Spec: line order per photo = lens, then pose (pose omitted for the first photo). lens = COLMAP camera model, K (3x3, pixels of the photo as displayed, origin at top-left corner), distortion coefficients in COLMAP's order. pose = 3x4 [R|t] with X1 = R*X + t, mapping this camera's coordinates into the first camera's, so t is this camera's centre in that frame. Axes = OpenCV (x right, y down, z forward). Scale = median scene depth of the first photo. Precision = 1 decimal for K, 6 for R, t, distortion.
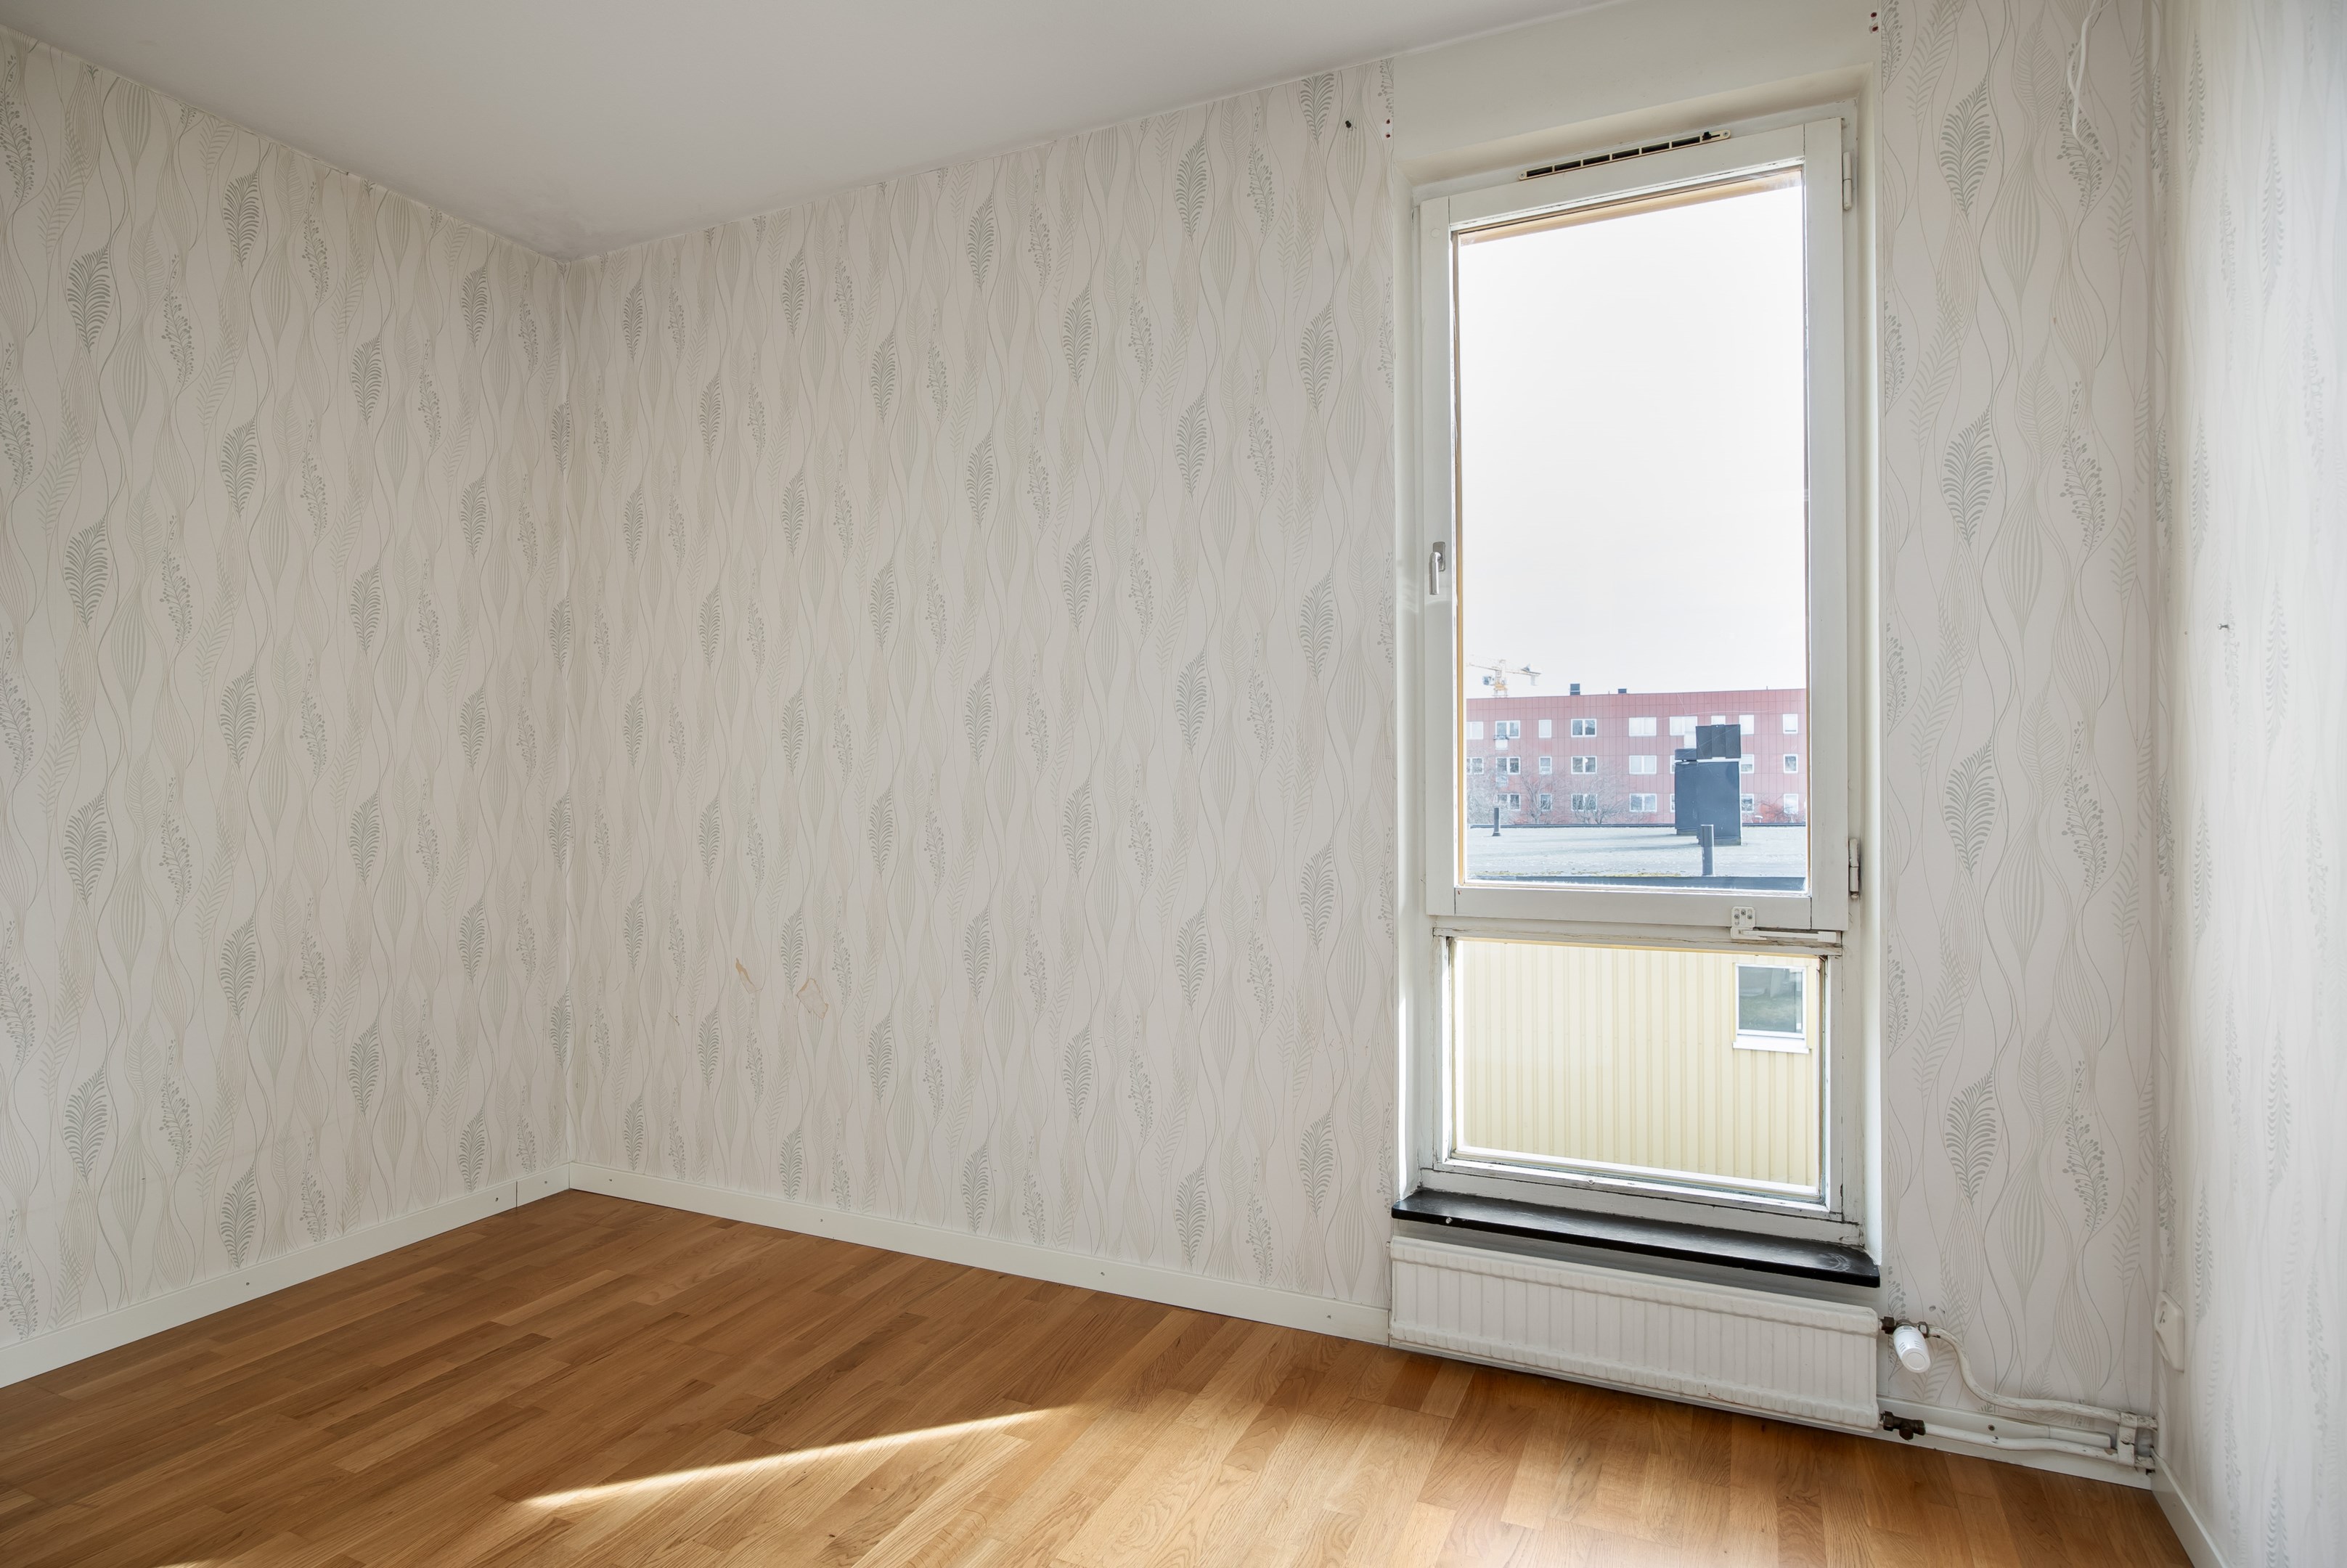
lens RADIAL K [[1266.4, 0, 1160.2], [0, 1266.4, 778.5], [0, 0, 1]] dist [-0.002421, -0.001400]
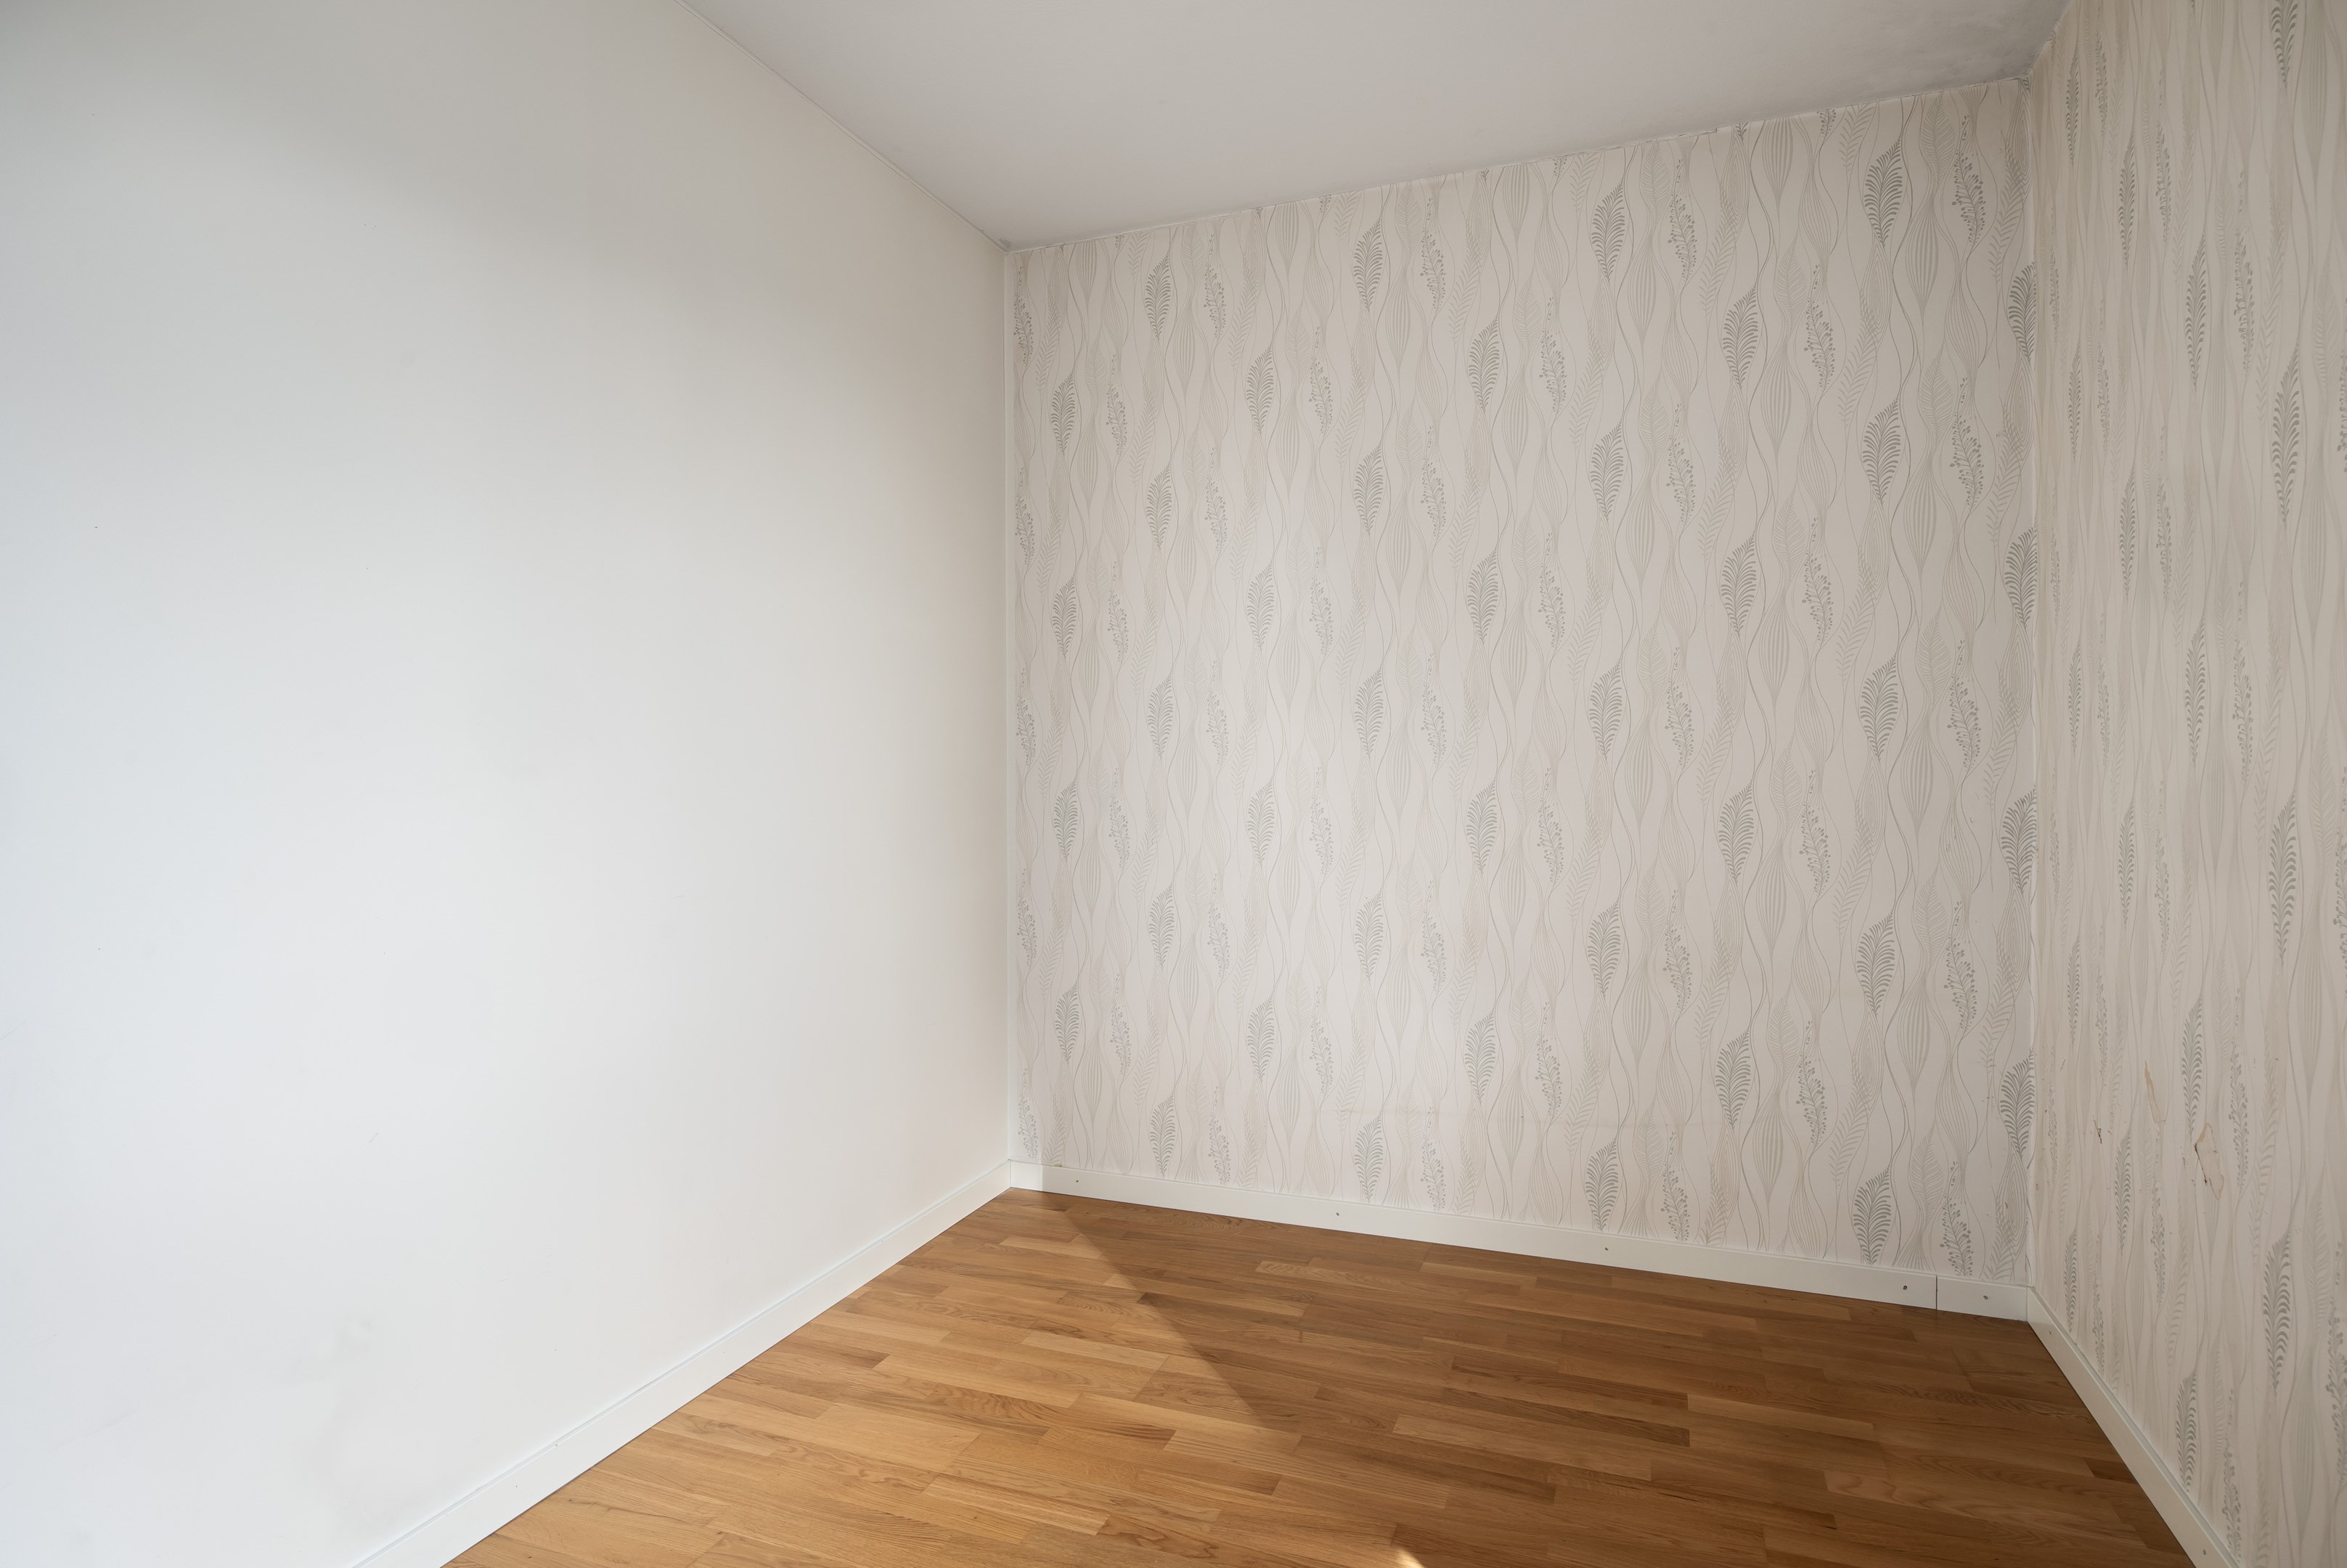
lens RADIAL K [[1243.6, 0, 1173.5], [0, 1243.6, 784.0], [0, 0, 1]] dist [-0.003745, -0.000697]
pose [[0.067654, 0.011701, -0.997640, 0.276746], [-0.003061, 0.999929, 0.011521, 0.001646], [0.997704, 0.002275, 0.067685, 0.560554]]
